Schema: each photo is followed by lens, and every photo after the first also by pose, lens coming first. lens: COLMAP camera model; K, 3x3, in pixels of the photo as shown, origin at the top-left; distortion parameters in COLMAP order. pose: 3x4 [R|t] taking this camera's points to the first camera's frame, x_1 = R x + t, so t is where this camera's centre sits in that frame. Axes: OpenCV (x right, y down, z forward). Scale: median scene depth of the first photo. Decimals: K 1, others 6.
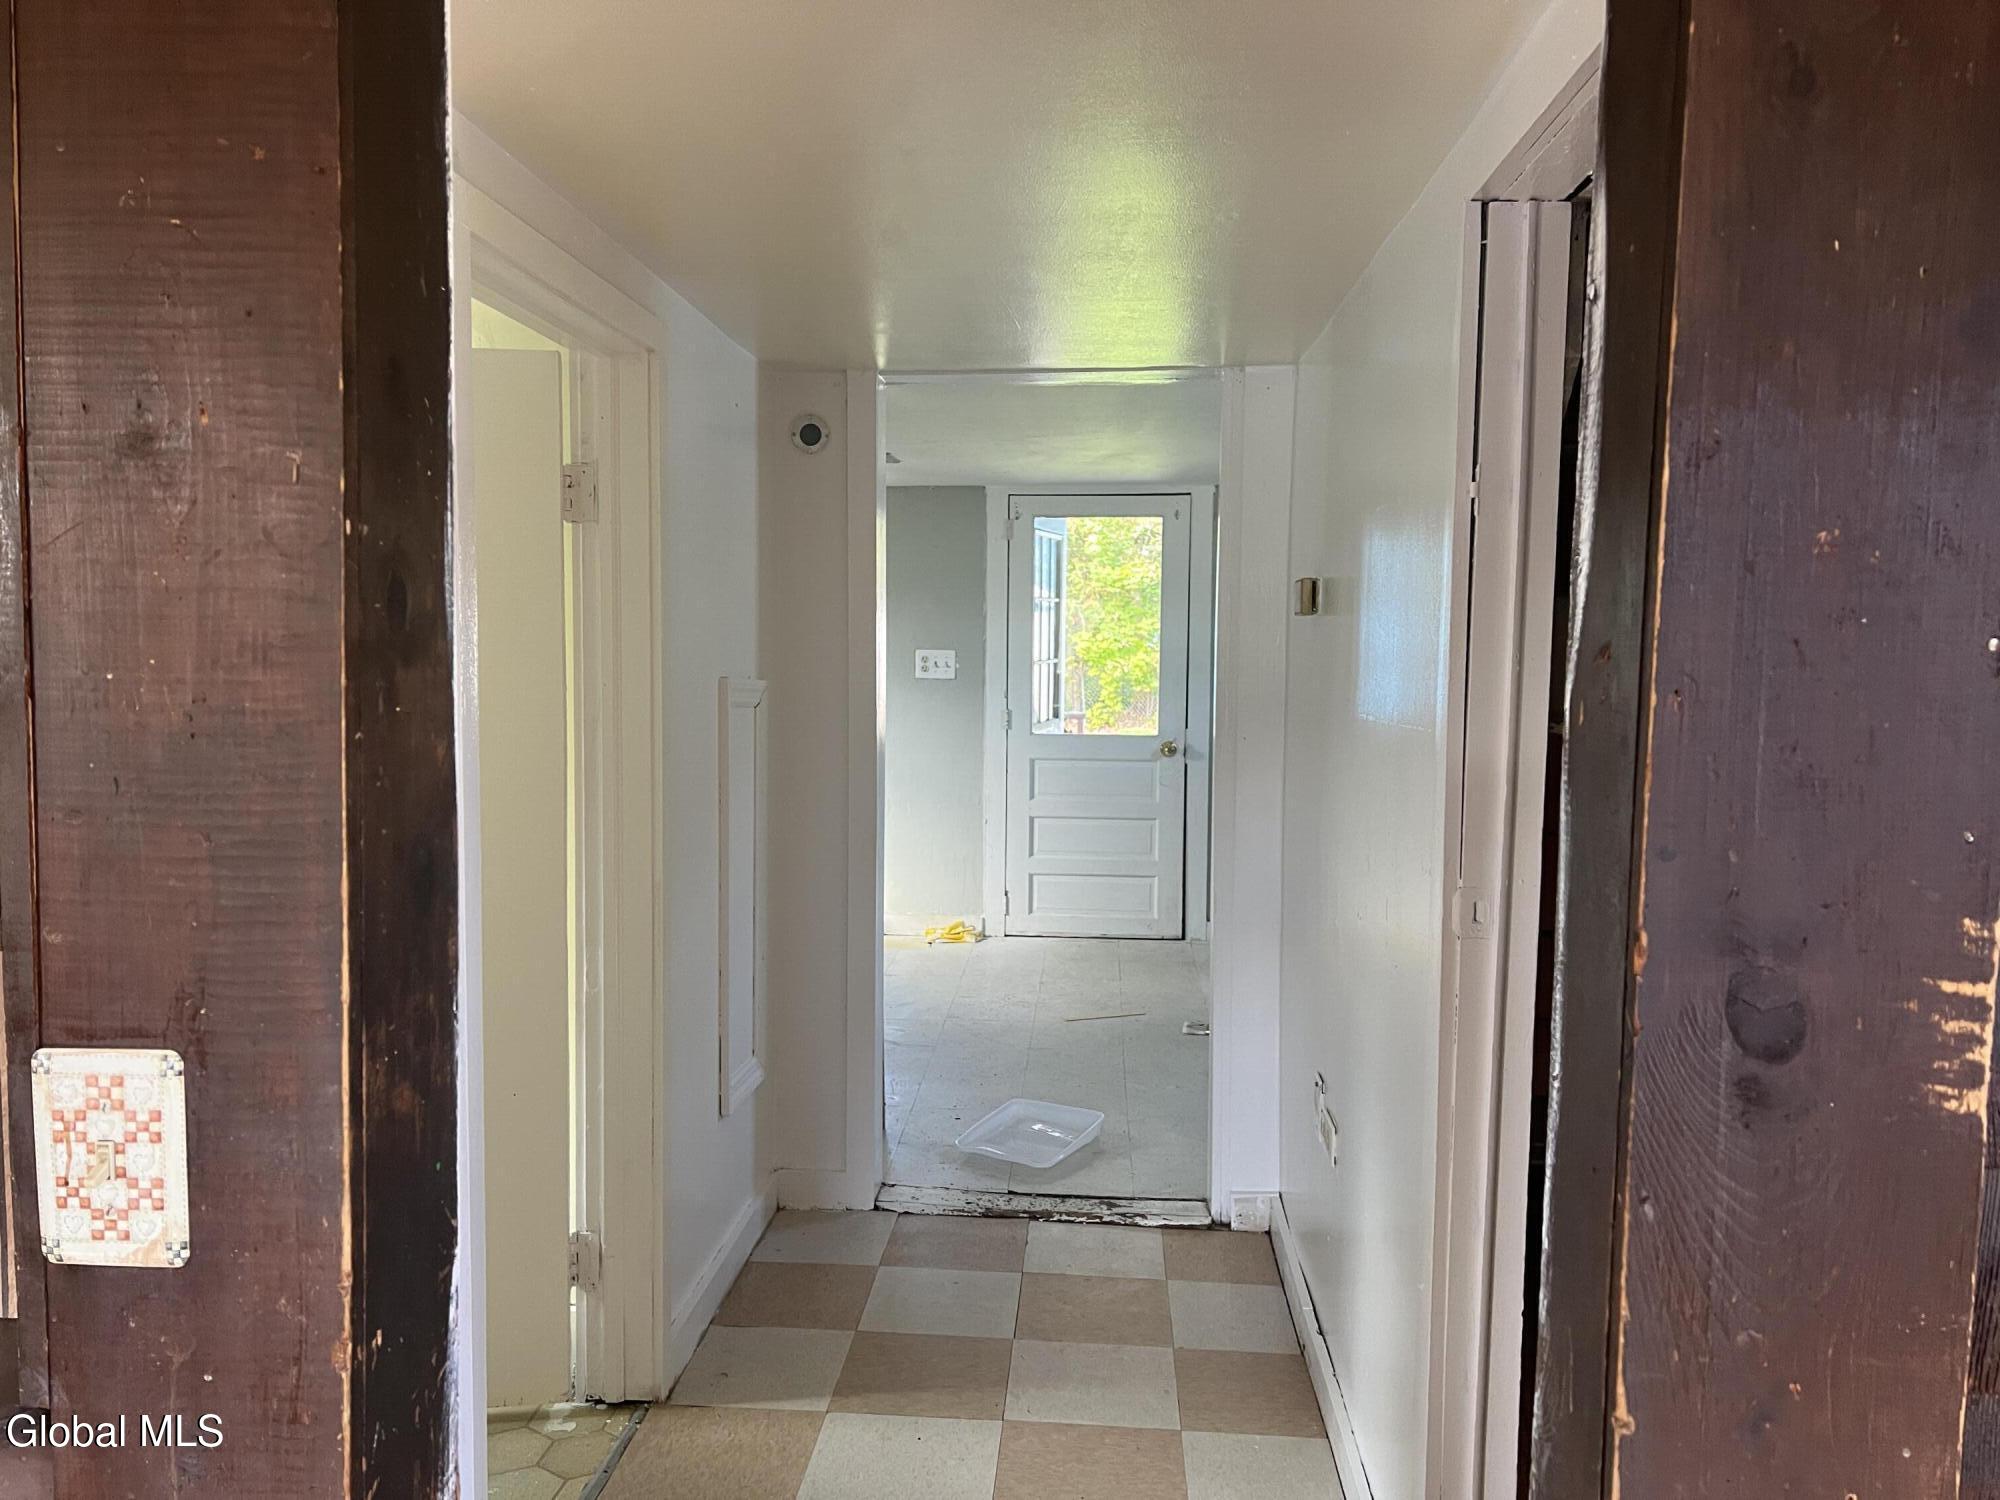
lens RADIAL K [[1496.1, 0, 1004.5], [0, 1496.1, 750.5], [0, 0, 1]] dist [0.004017, 0.000167]
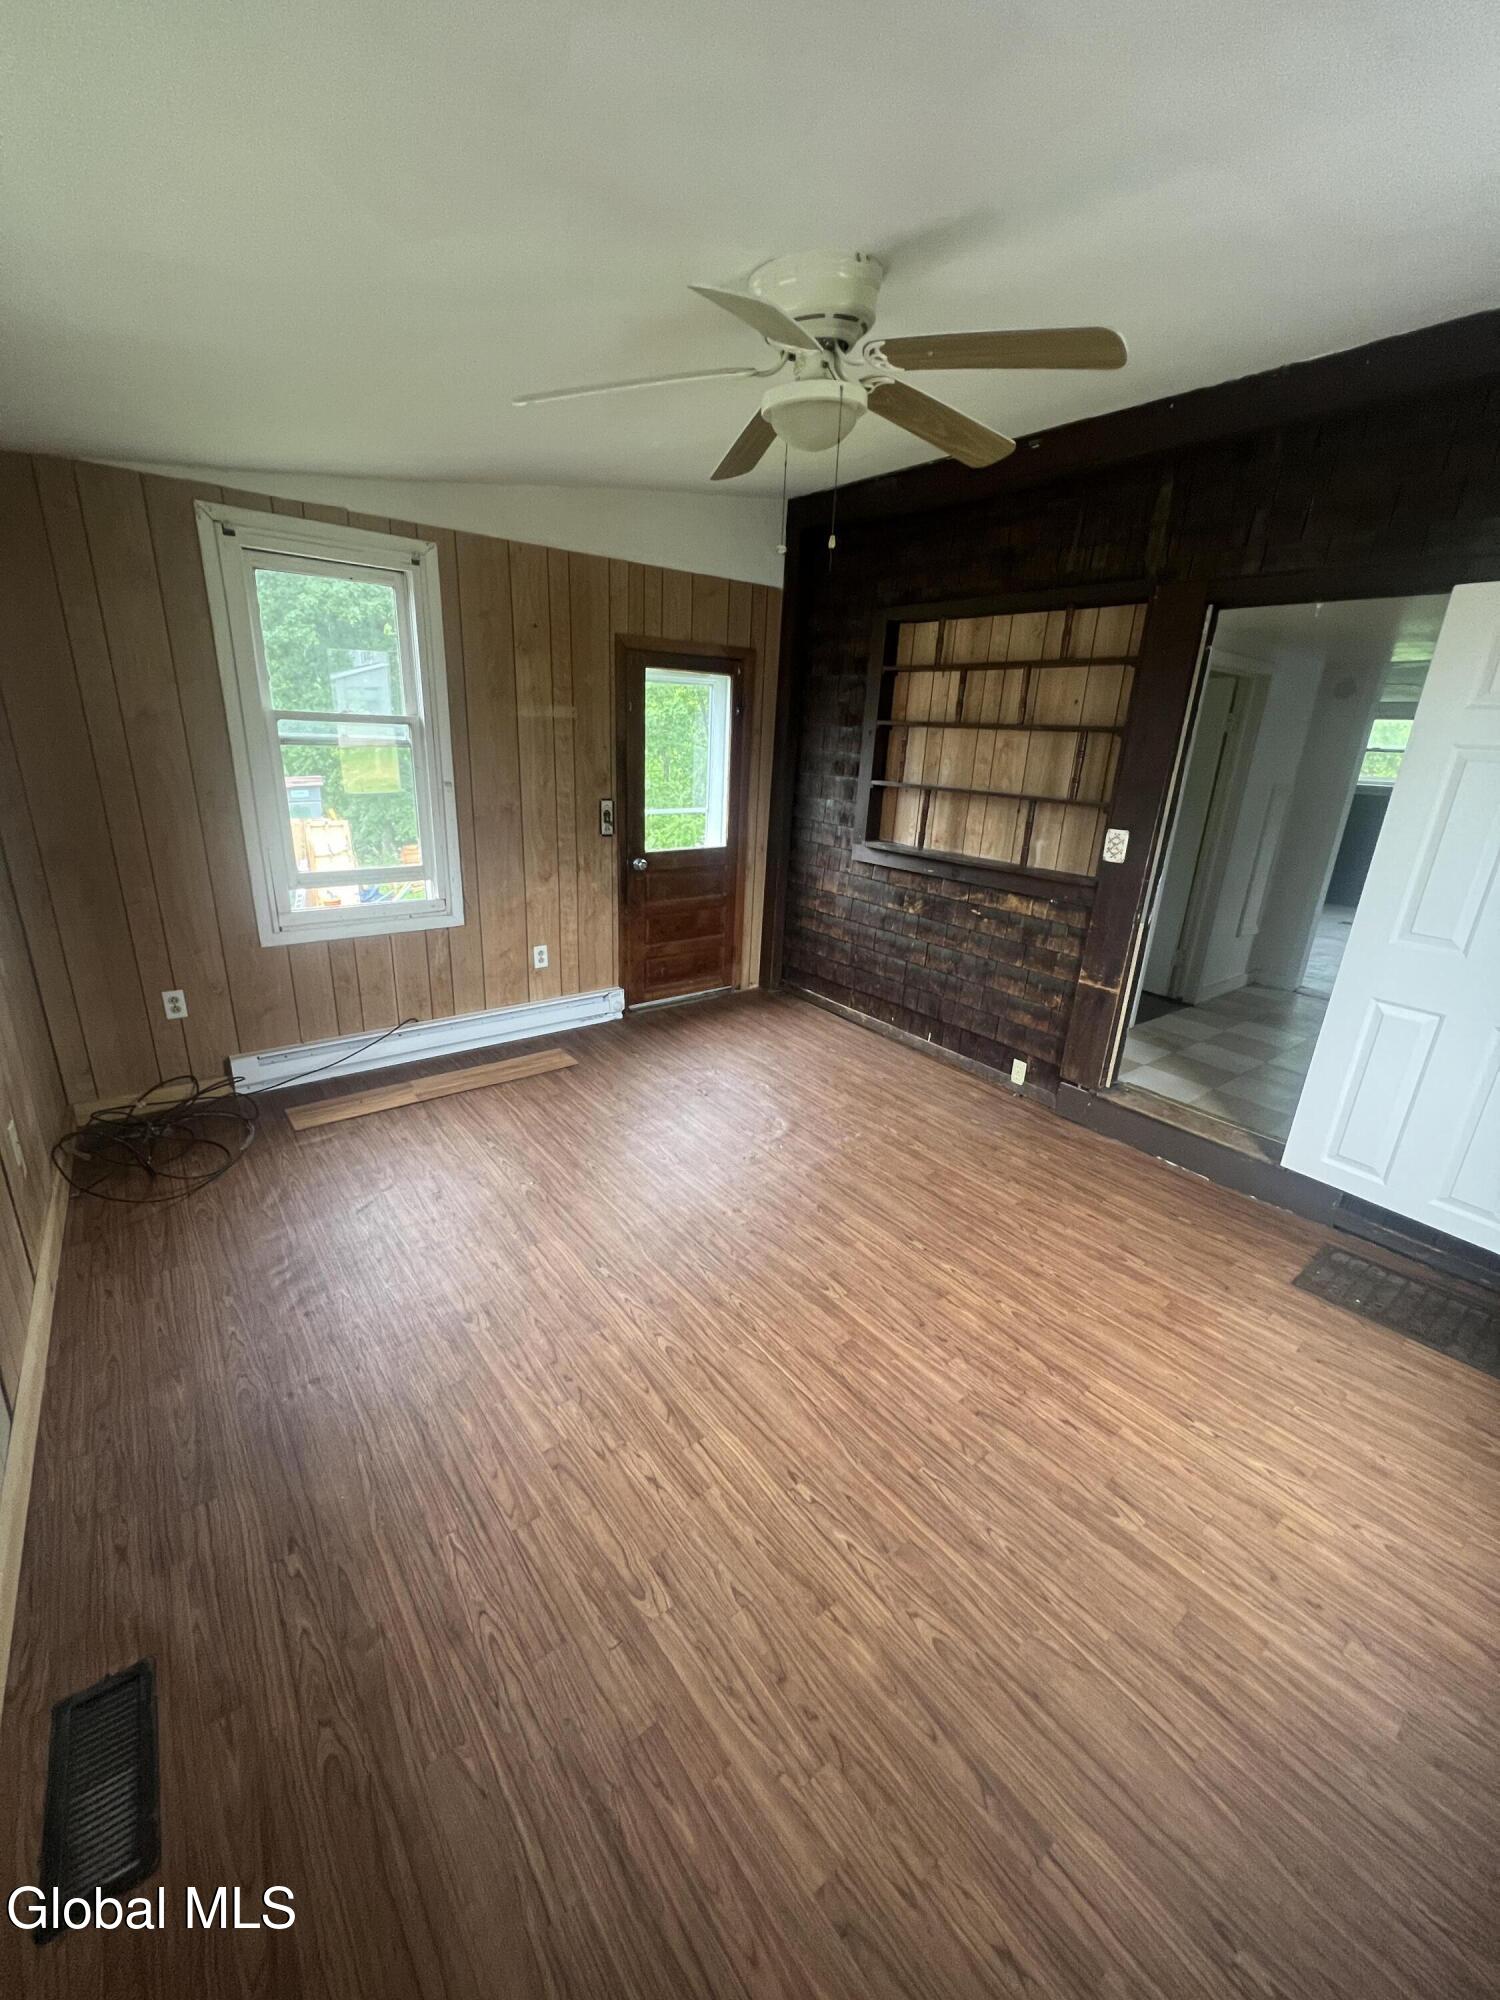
lens RADIAL K [[794.0, 0, 749.2], [0, 794.0, 994.8], [0, 0, 1]] dist [-0.002940, 0.001338]
pose [[0.679007, 0.251080, -0.689861, 0.247866], [-0.095724, 0.961954, 0.255892, 0.042329], [0.727864, -0.107716, 0.677208, -0.726171]]
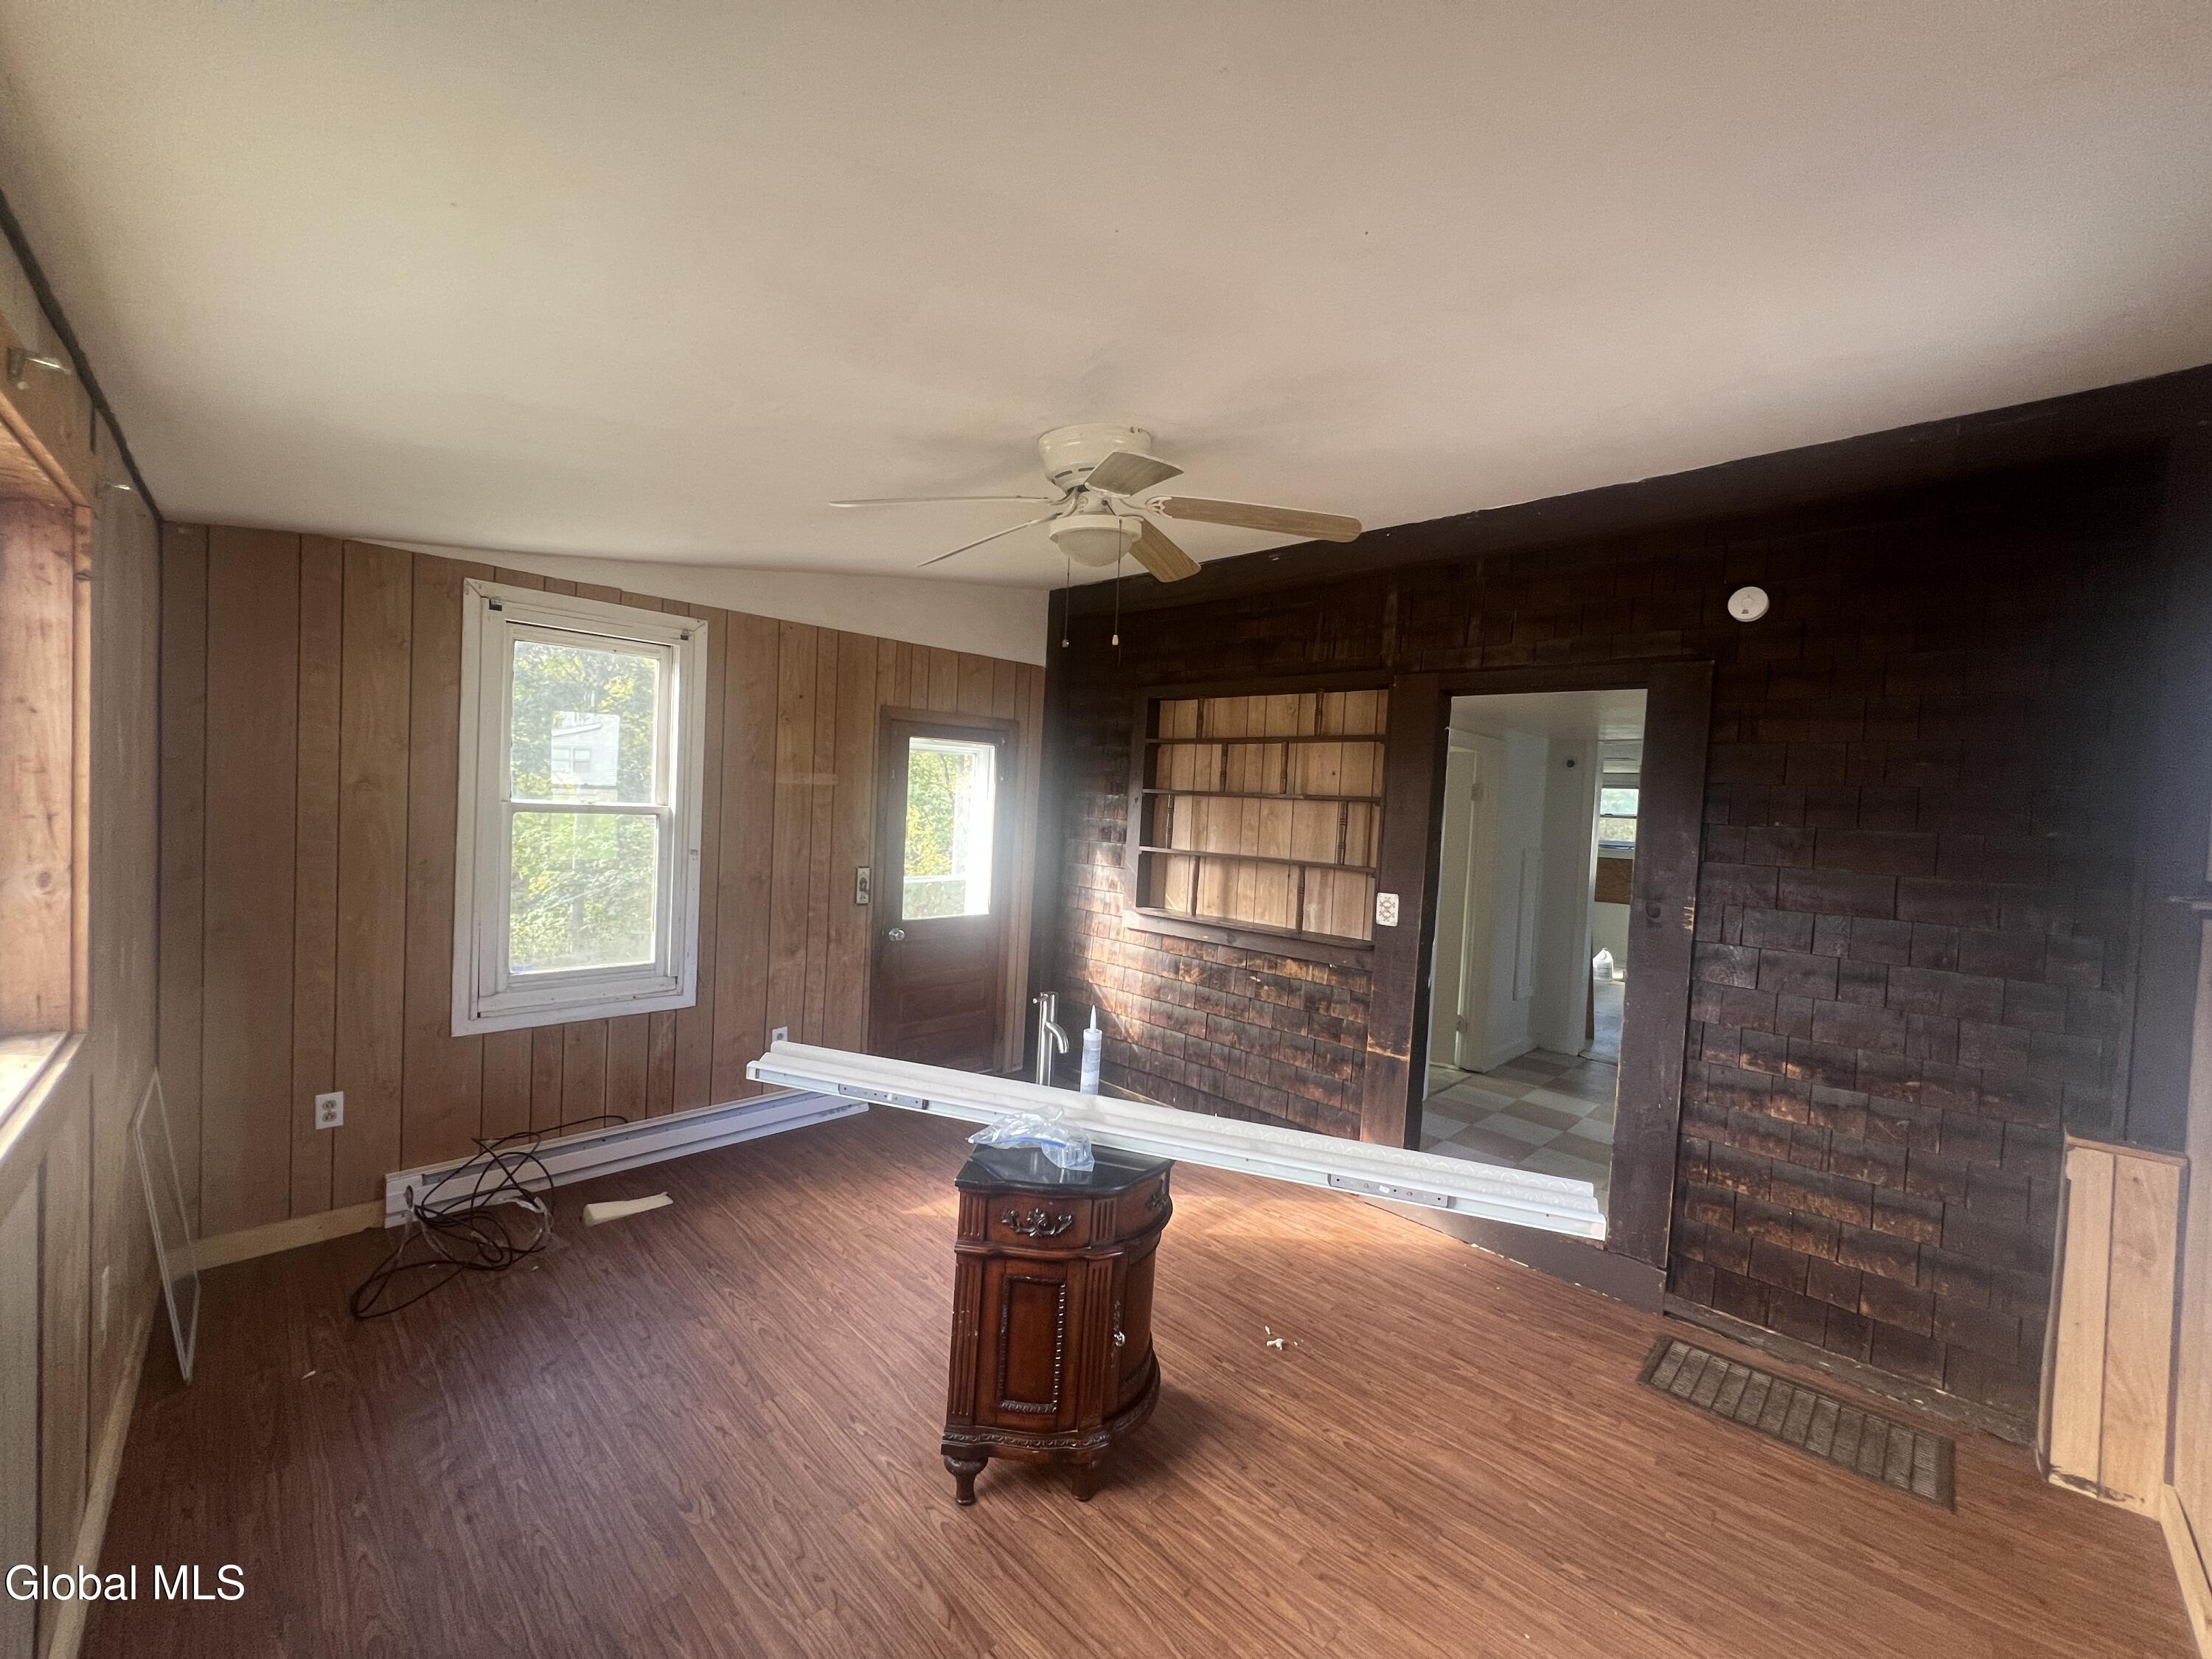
lens RADIAL K [[878.1, 0, 1097.2], [0, 878.1, 829.3], [0, 0, 1]] dist [-0.002940, 0.001338]
pose [[0.761300, 0.049794, -0.646485, 0.258842], [-0.092527, 0.995186, -0.032307, 0.042261], [0.641764, 0.084412, 0.762242, -0.783938]]
